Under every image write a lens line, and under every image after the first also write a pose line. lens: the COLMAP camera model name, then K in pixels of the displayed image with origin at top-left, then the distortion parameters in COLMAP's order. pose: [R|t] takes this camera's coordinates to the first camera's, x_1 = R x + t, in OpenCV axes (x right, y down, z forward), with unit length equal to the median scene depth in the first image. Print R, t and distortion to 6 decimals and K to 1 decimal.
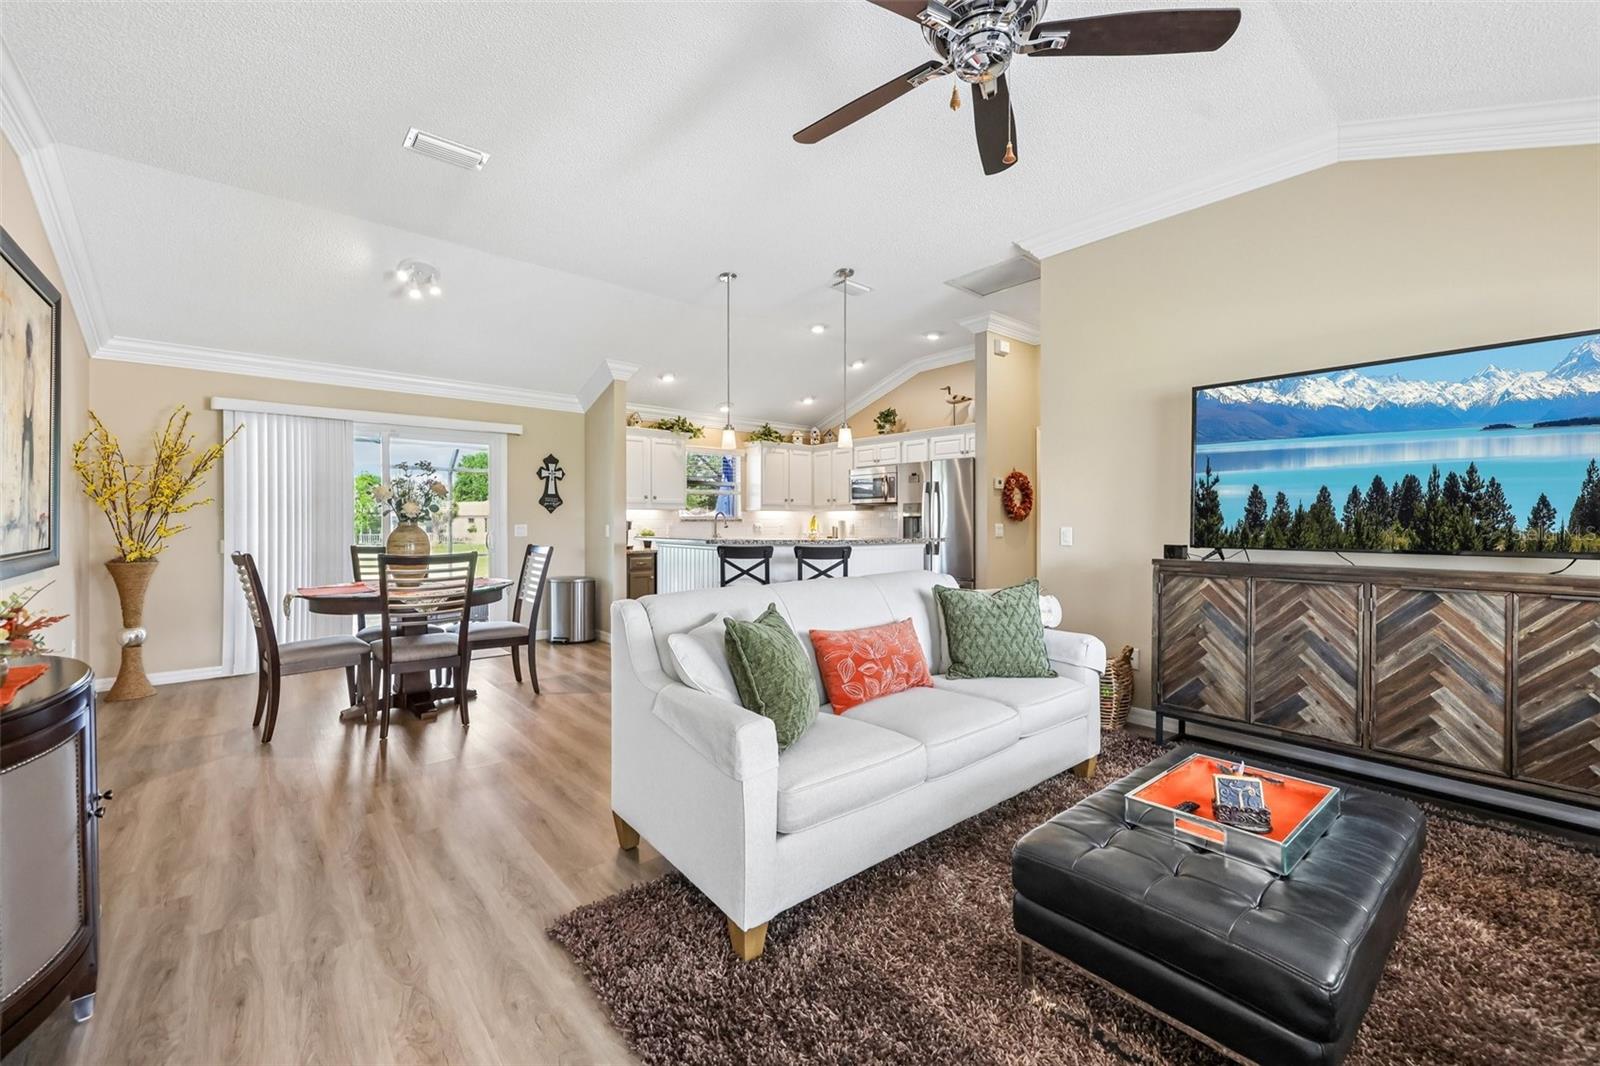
lens RADIAL K [[625.5, 0, 796.0], [0, 625.5, 524.4], [0, 0, 1]] dist [0.002989, -0.000008]
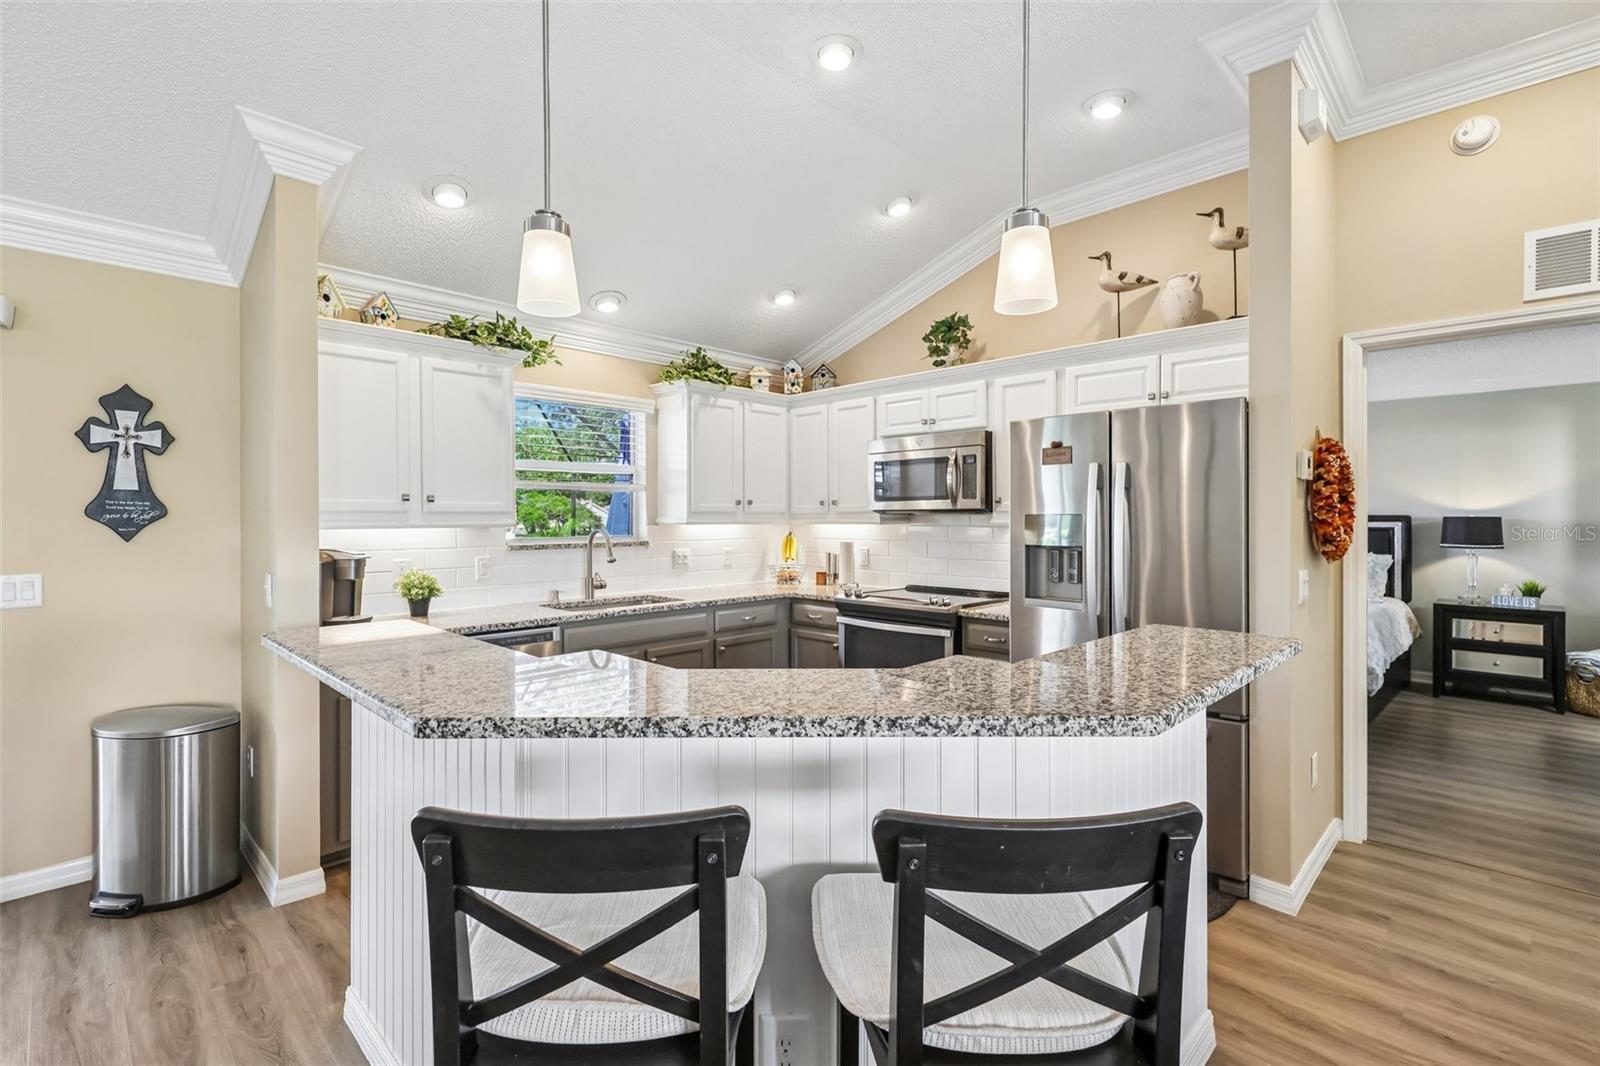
lens RADIAL K [[728.8, 0, 800.0], [0, 728.8, 533.0], [0, 0, 1]] dist [-0.000504, 0.000180]
pose [[0.995666, -0.003323, 0.092943, -0.023154], [0.002038, 0.999901, 0.013913, -0.024410], [-0.092980, -0.013663, 0.995574, 0.456424]]
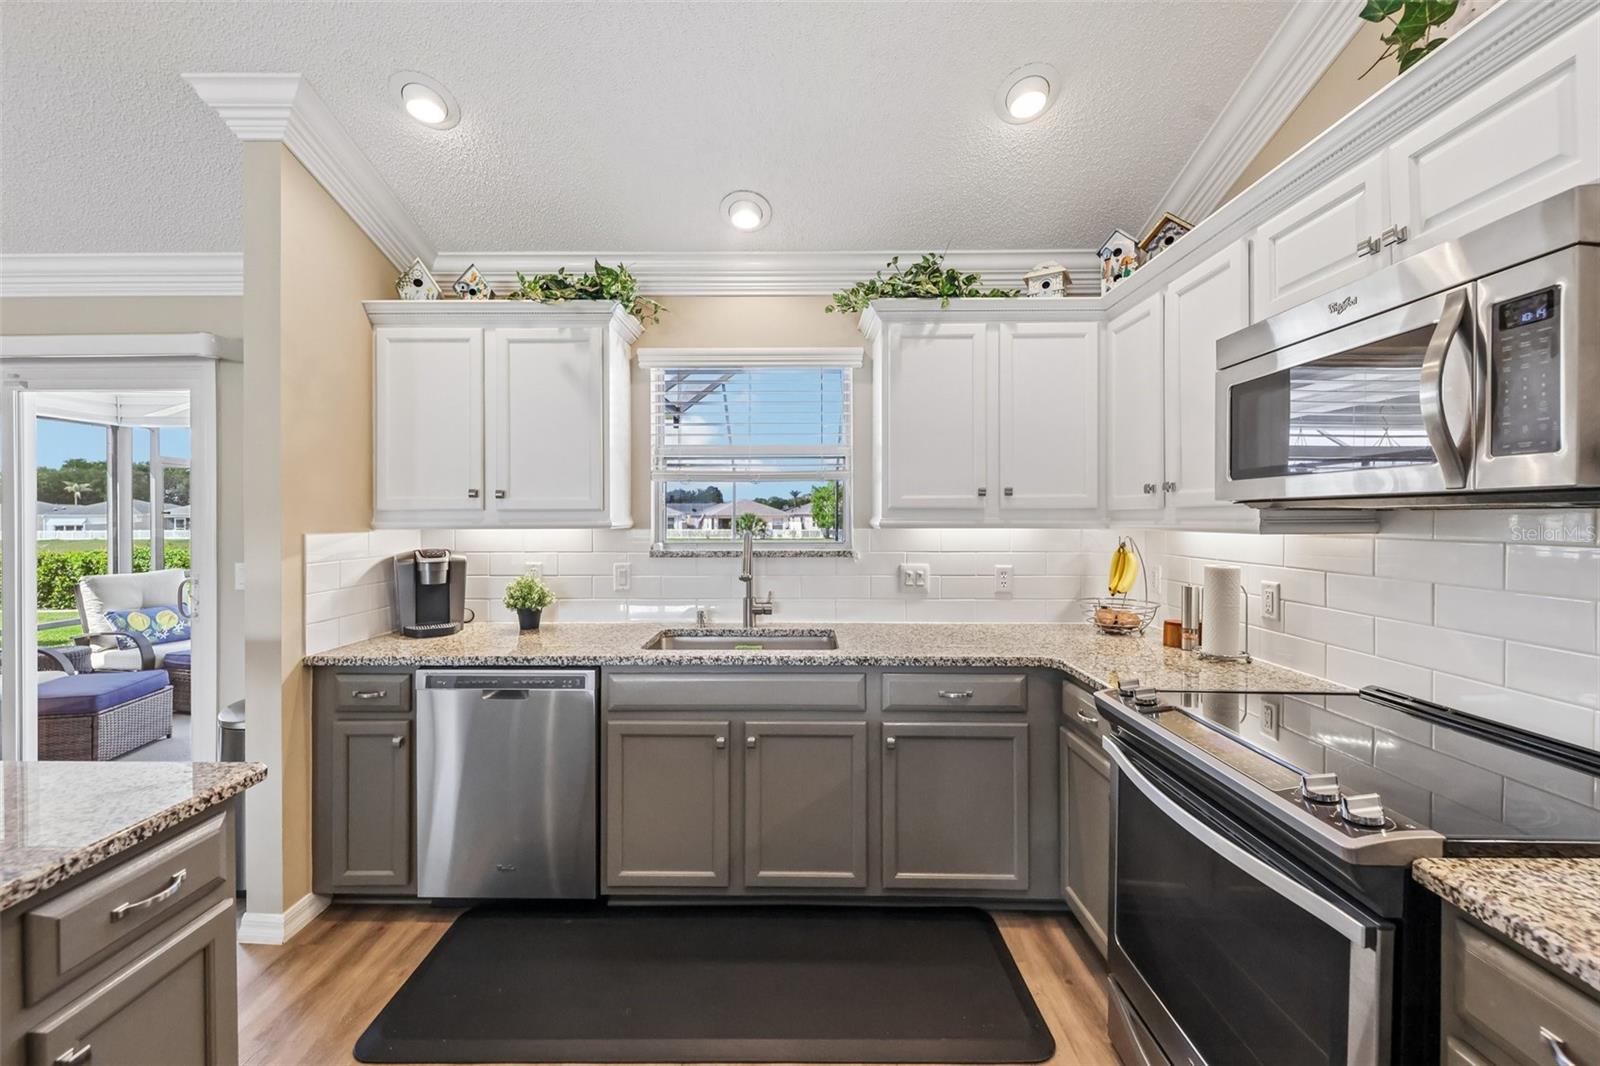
lens RADIAL K [[625.5, 0, 796.0], [0, 625.5, 524.4], [0, 0, 1]] dist [0.002989, -0.000008]
pose [[0.752713, 0.008090, -0.658299, 0.124512], [-0.004149, 0.999963, 0.007545, -0.027497], [0.658336, -0.002948, 0.752718, 0.784383]]
